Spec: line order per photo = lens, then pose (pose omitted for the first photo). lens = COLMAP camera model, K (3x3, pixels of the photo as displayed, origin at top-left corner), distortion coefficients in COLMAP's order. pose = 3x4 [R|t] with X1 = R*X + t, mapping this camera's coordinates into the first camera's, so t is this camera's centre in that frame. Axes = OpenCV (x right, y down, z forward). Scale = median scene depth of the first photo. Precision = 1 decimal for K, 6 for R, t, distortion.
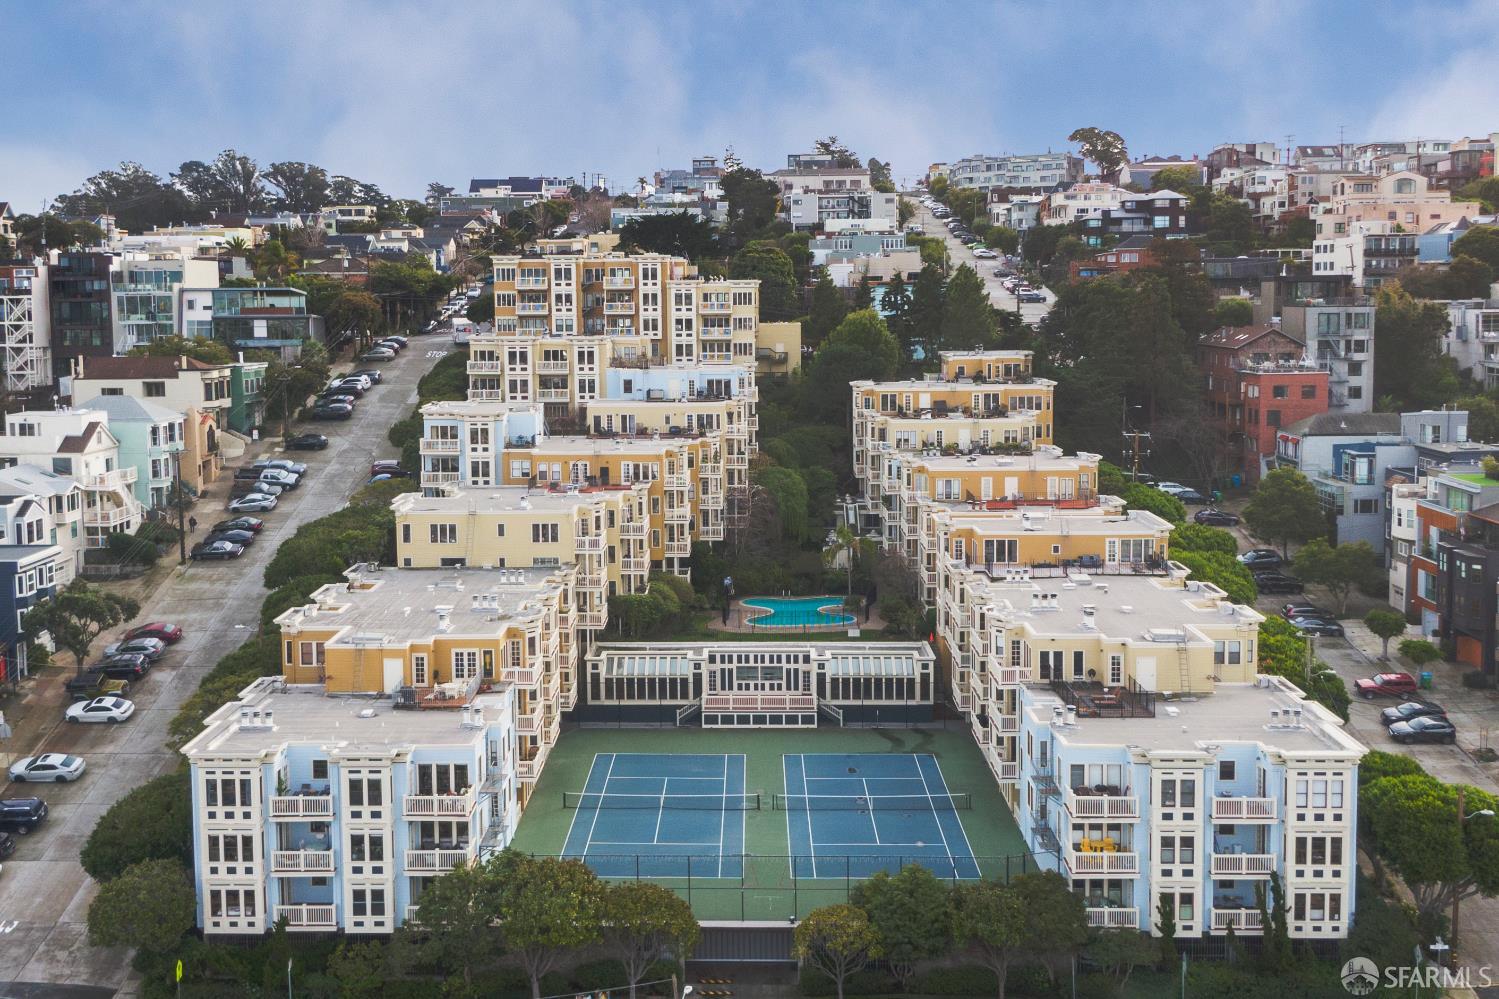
lens RADIAL K [[1584.0, 0, 650.1], [0, 1584.0, 452.6], [0, 0, 1]] dist [0.089620, -0.235576]
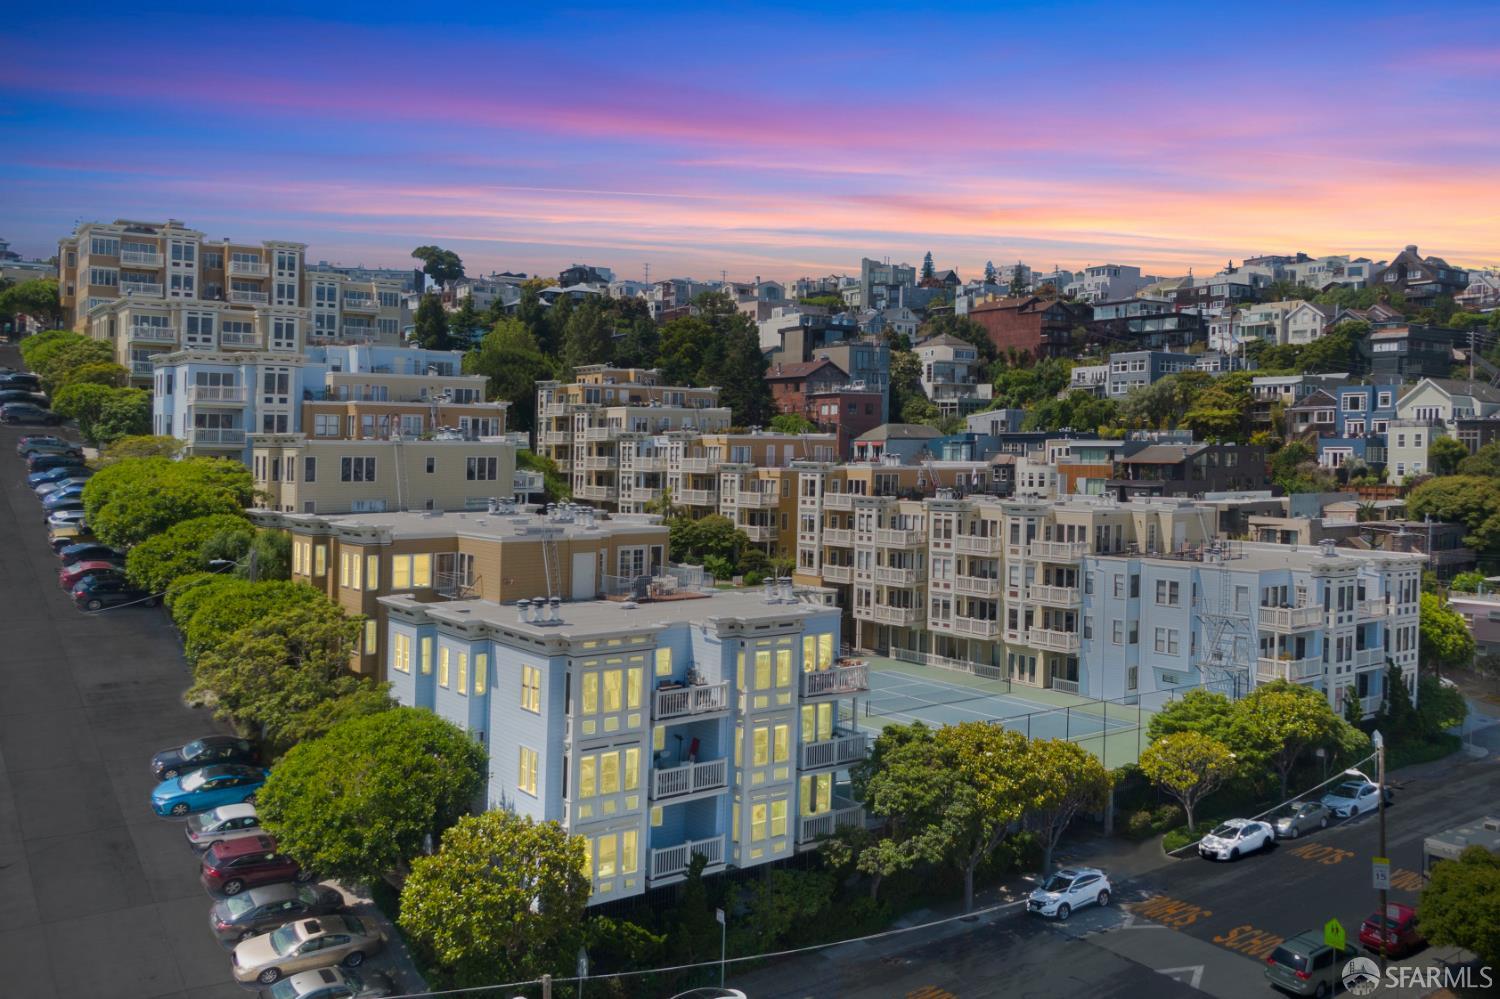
lens RADIAL K [[1312.7, 0, 842.6], [0, 1312.7, 491.0], [0, 0, 1]] dist [0.061028, -0.127708]
pose [[0.748794, -0.001686, 0.662801, -0.342042], [0.050658, 0.997217, -0.054693, 0.097504], [-0.660864, 0.074530, 0.746796, 0.296889]]
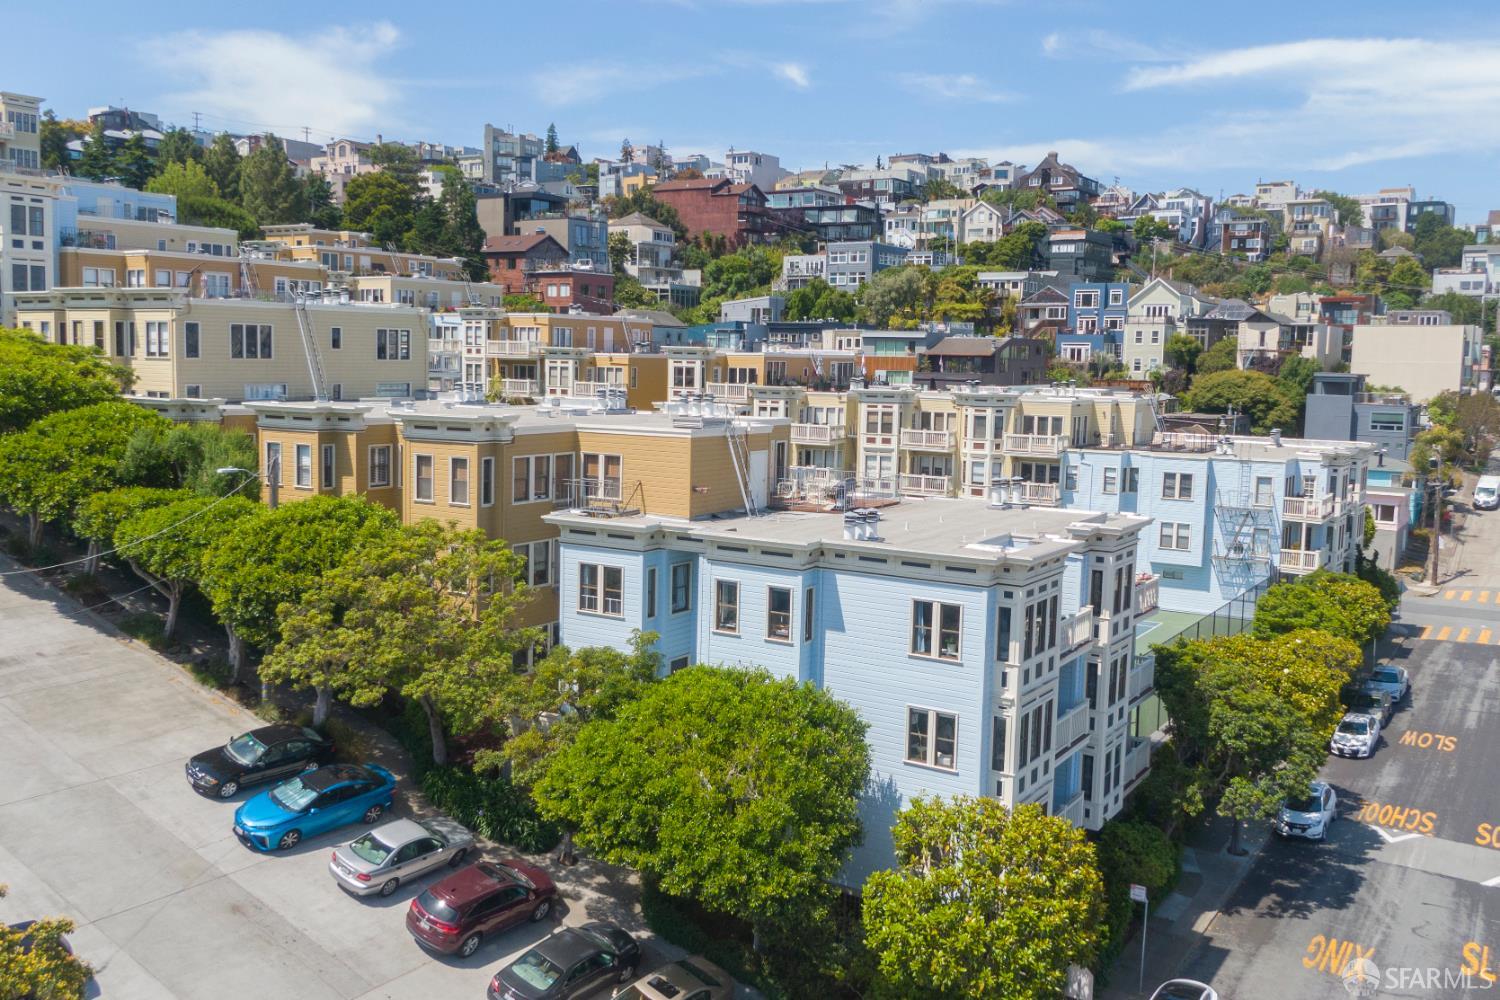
lens RADIAL K [[1293.4, 0, 830.3], [0, 1293.4, 528.3], [0, 0, 1]] dist [0.079360, -0.128347]
pose [[0.461006, -0.093810, 0.882424, -0.406851], [0.062842, 0.995351, 0.072984, 0.085951], [-0.885169, 0.021807, 0.464759, 0.515423]]
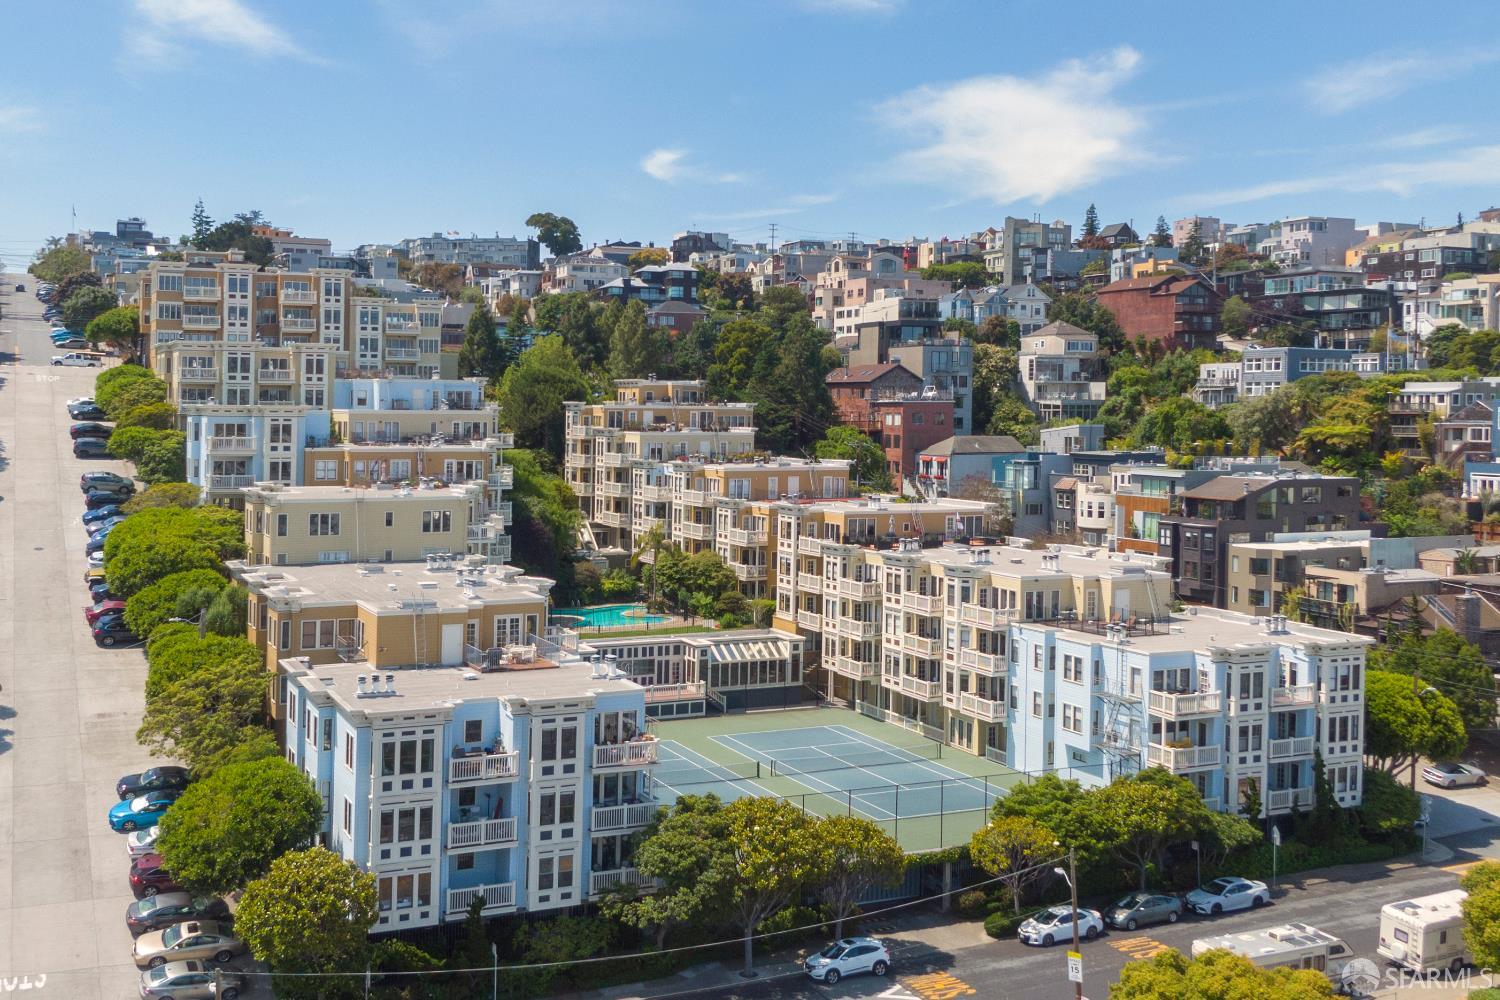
lens RADIAL K [[1585.0, 0, 650.6], [0, 1585.0, 453.1], [0, 0, 1]] dist [0.089620, -0.235576]
pose [[0.900013, 0.005419, 0.435830, -0.312889], [0.025373, 0.997576, -0.064800, 0.064818], [-0.435125, 0.069379, 0.897693, 0.094811]]
